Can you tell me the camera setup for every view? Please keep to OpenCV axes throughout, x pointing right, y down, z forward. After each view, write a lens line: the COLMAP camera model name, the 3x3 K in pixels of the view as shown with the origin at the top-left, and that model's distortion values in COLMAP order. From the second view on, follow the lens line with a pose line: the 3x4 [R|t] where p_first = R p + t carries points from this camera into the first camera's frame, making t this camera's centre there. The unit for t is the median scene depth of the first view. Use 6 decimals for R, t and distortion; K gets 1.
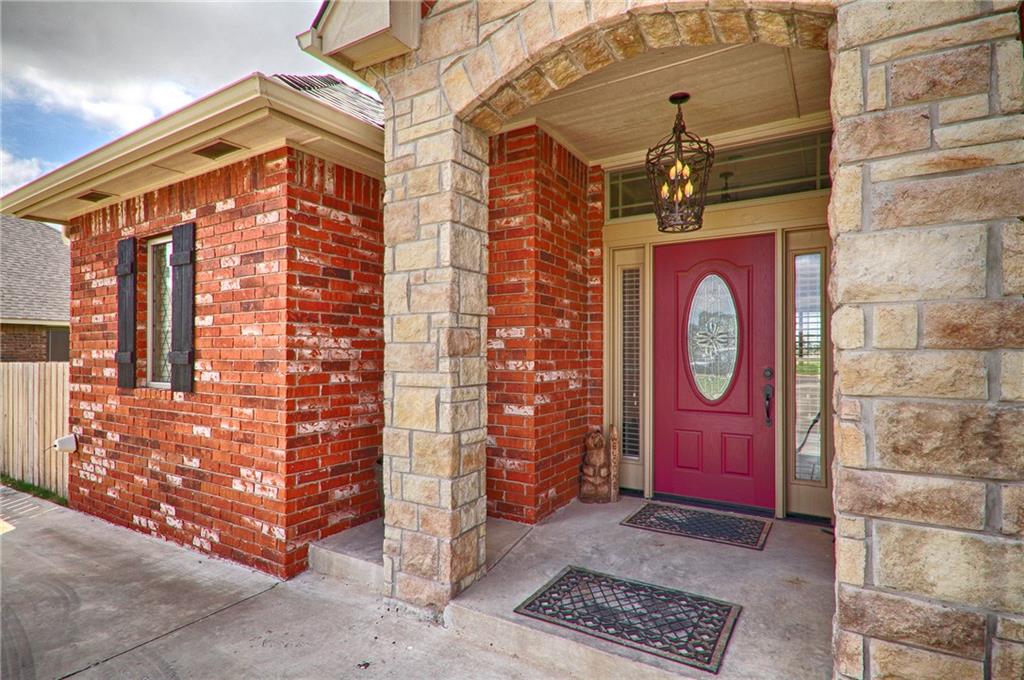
lens RADIAL K [[524.7, 0, 511.9], [0, 524.7, 351.4], [0, 0, 1]] dist [0.007327, 0.000505]
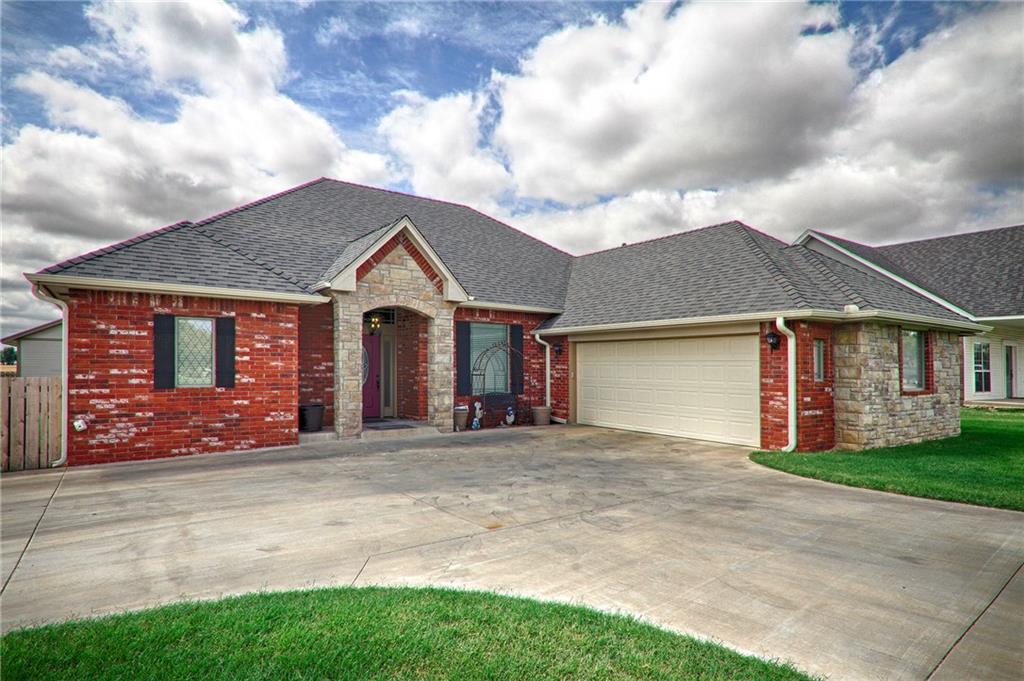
lens RADIAL K [[559.4, 0, 513.6], [0, 559.4, 359.1], [0, 0, 1]] dist [-0.003518, 0.000734]
pose [[0.396600, 0.020415, 0.917764, -2.775076], [-0.004691, 0.999785, -0.020213, -0.006502], [-0.917979, 0.003711, 0.396611, -1.373916]]
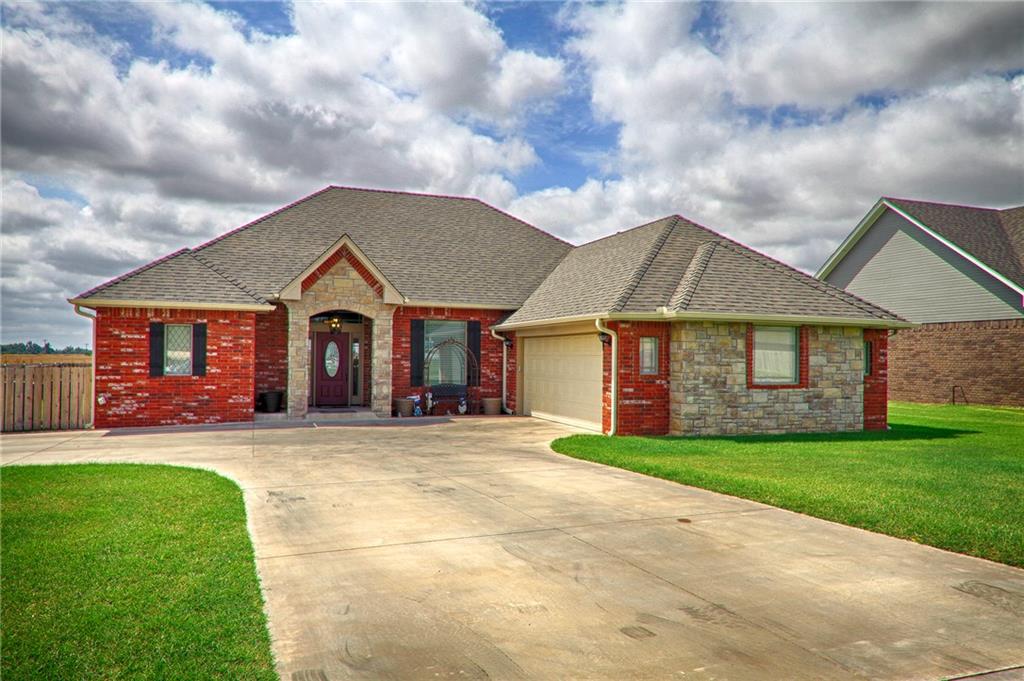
lens RADIAL K [[720.2, 0, 512.7], [0, 720.2, 337.8], [0, 0, 1]] dist [-0.013054, -0.002784]
pose [[0.620050, 0.031183, 0.783942, -3.267169], [-0.007337, 0.999397, -0.033949, -0.023182], [-0.784528, 0.015298, 0.619905, -3.642343]]
